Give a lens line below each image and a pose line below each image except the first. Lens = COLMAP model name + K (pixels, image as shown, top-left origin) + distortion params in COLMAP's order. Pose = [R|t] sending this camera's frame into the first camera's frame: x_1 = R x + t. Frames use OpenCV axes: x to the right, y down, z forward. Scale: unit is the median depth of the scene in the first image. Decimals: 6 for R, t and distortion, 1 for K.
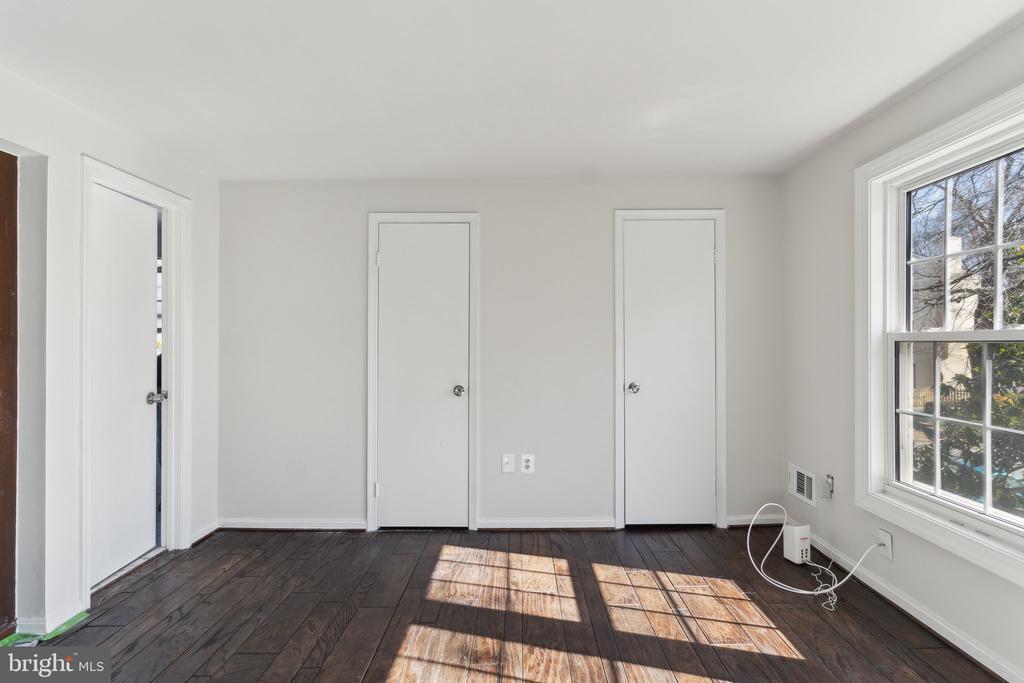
lens RADIAL K [[494.6, 0, 516.3], [0, 494.6, 334.7], [0, 0, 1]] dist [0.003106, 0.000407]
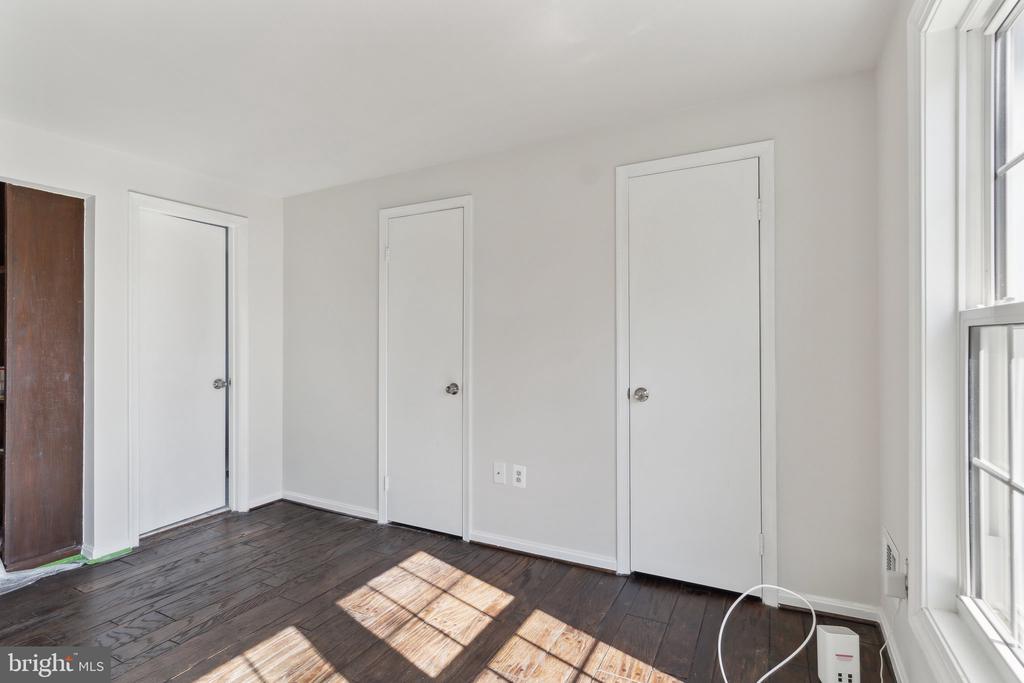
lens RADIAL K [[494.6, 0, 516.3], [0, 494.6, 334.7], [0, 0, 1]] dist [0.003106, 0.000407]
pose [[0.885453, -0.008856, -0.464644, 0.478866], [0.010725, 0.999942, 0.001378, 0.013144], [0.464605, -0.006204, 0.885496, 0.262592]]
